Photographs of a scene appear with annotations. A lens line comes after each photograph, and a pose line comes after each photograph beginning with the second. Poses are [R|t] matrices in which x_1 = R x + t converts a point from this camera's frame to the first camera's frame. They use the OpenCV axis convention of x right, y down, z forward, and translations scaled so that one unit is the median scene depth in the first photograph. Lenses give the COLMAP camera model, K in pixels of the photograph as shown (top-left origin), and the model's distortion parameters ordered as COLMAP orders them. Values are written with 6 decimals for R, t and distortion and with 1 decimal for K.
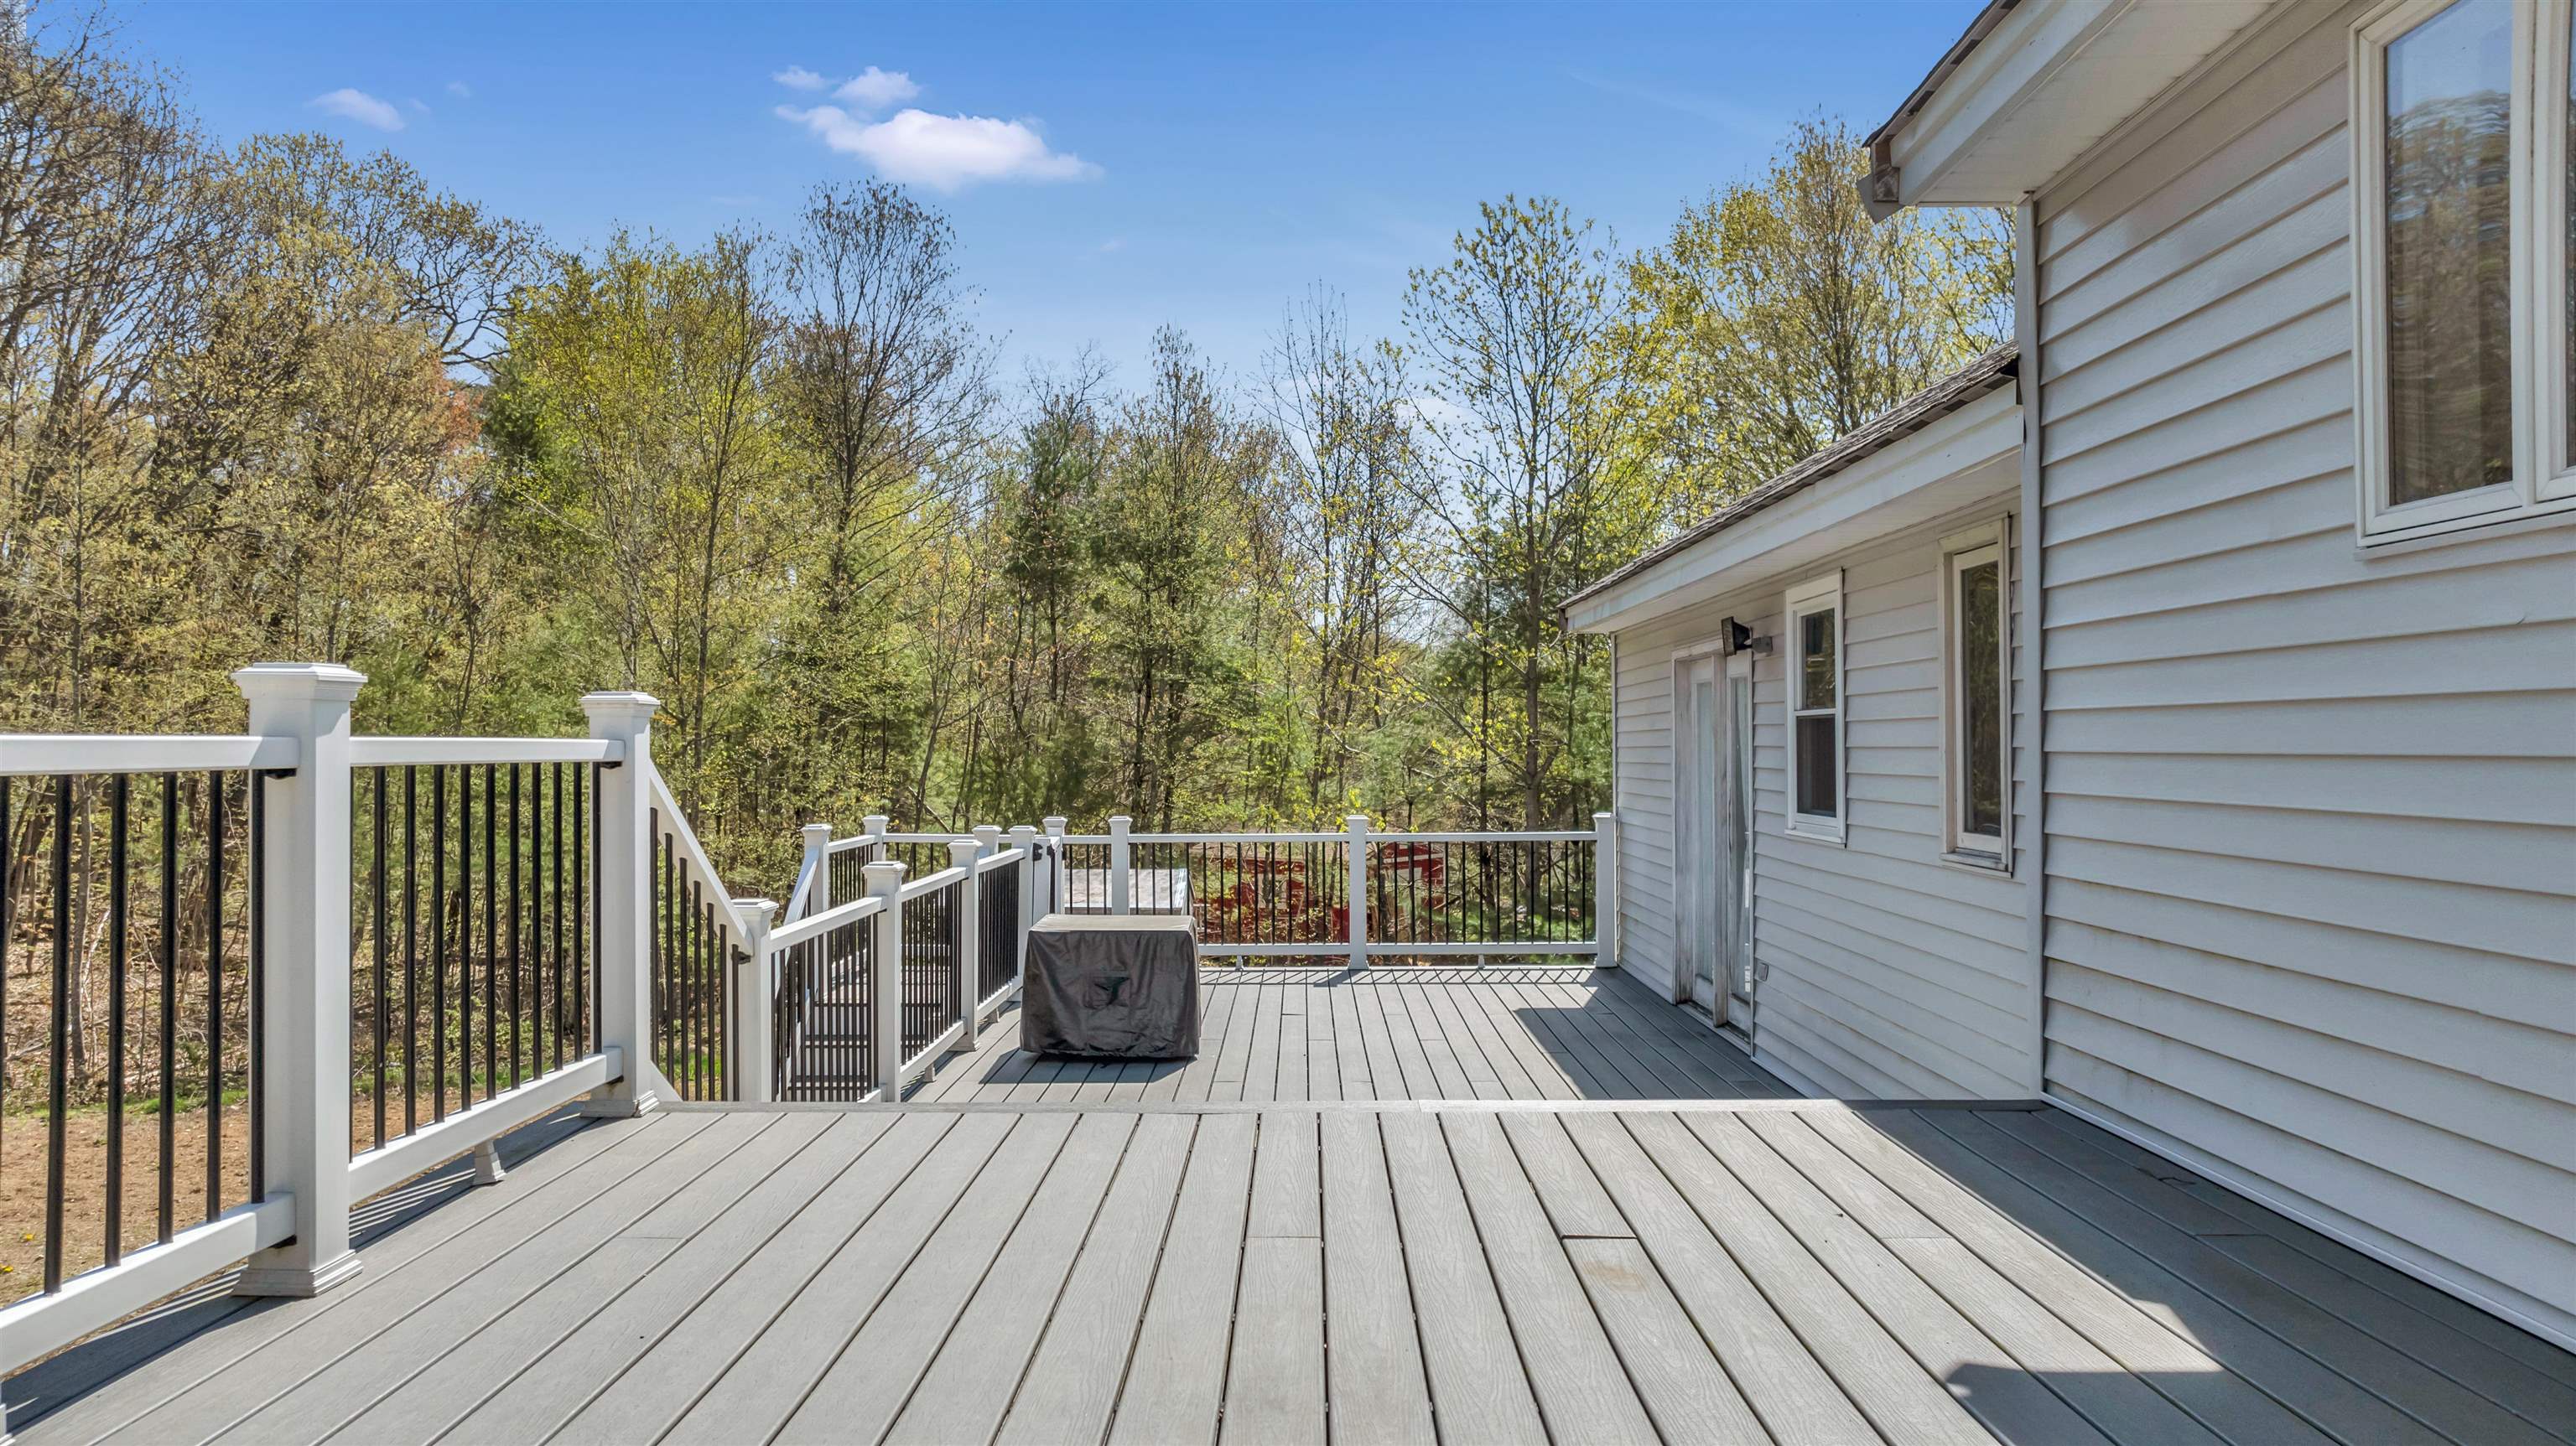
lens RADIAL K [[1795.7, 0, 1288.0], [0, 1795.7, 723.0], [0, 0, 1]] dist [-0.024140, 0.002354]
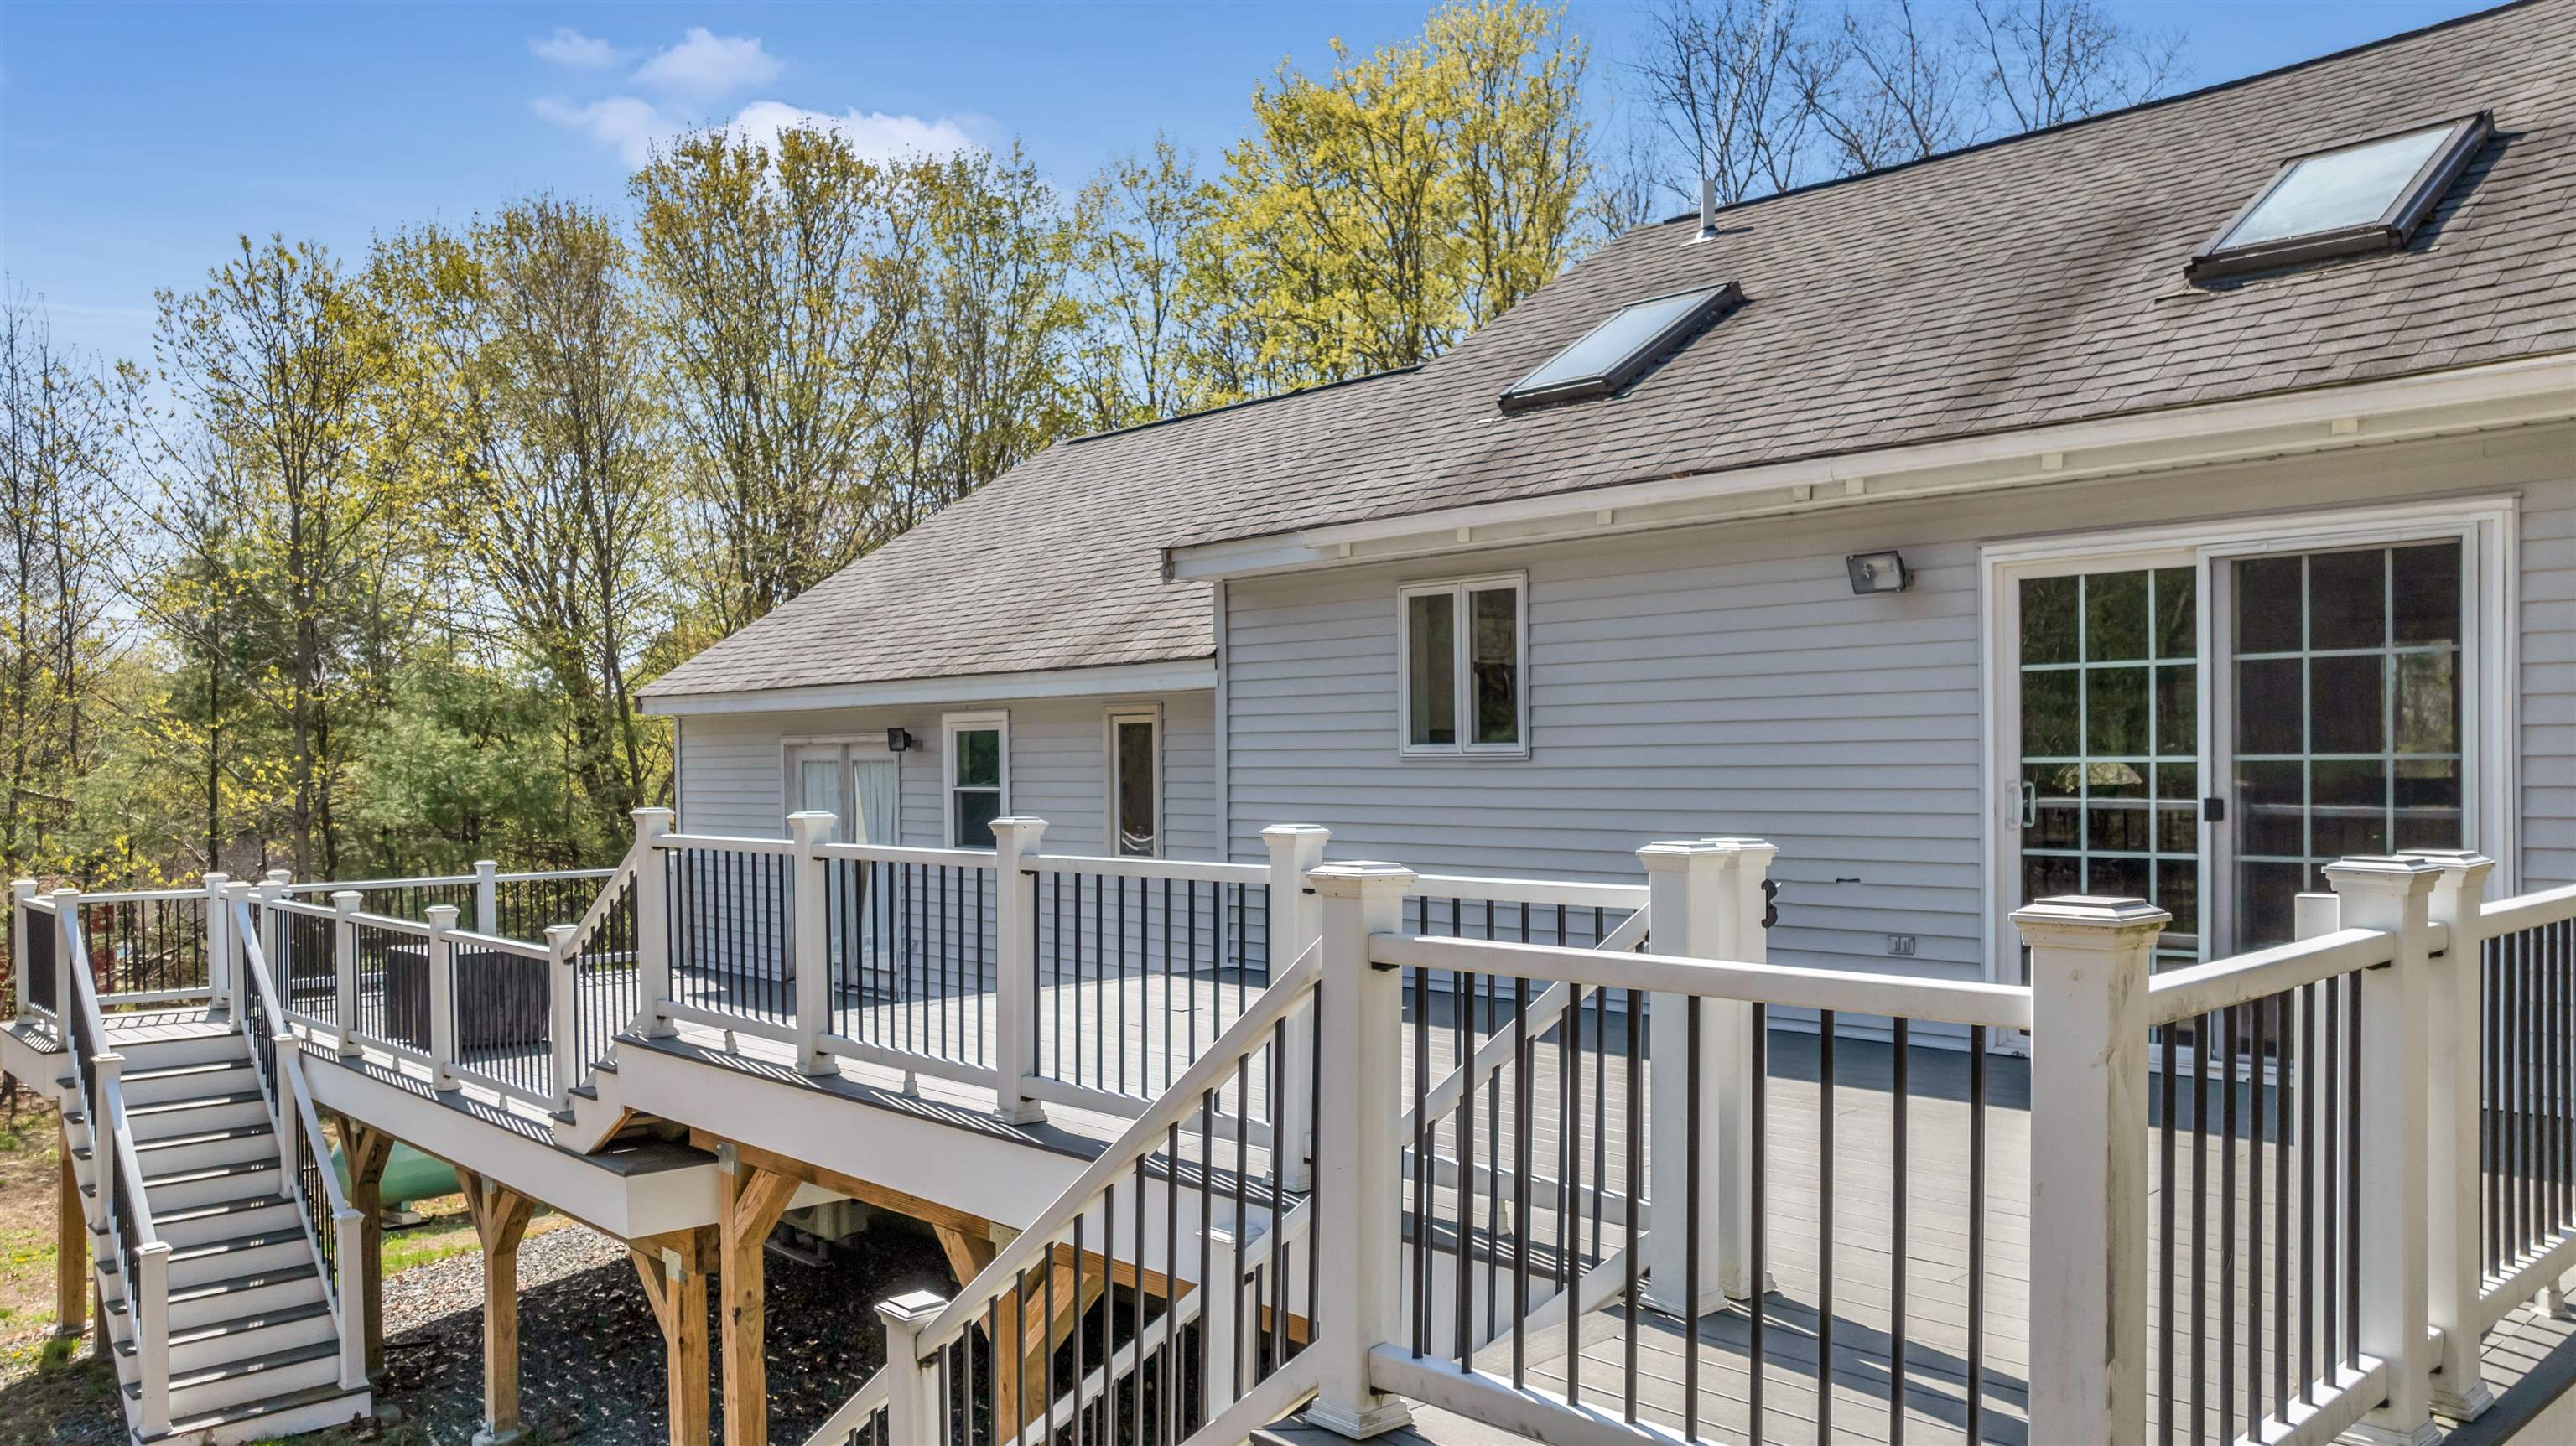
lens RADIAL K [[1795.7, 0, 1288.0], [0, 1795.7, 723.0], [0, 0, 1]] dist [-0.024140, 0.002354]
pose [[0.722630, 0.012864, 0.691115, -0.149918], [-0.002765, 0.999873, -0.015720, -0.009130], [-0.691229, 0.009449, 0.722574, -0.101208]]
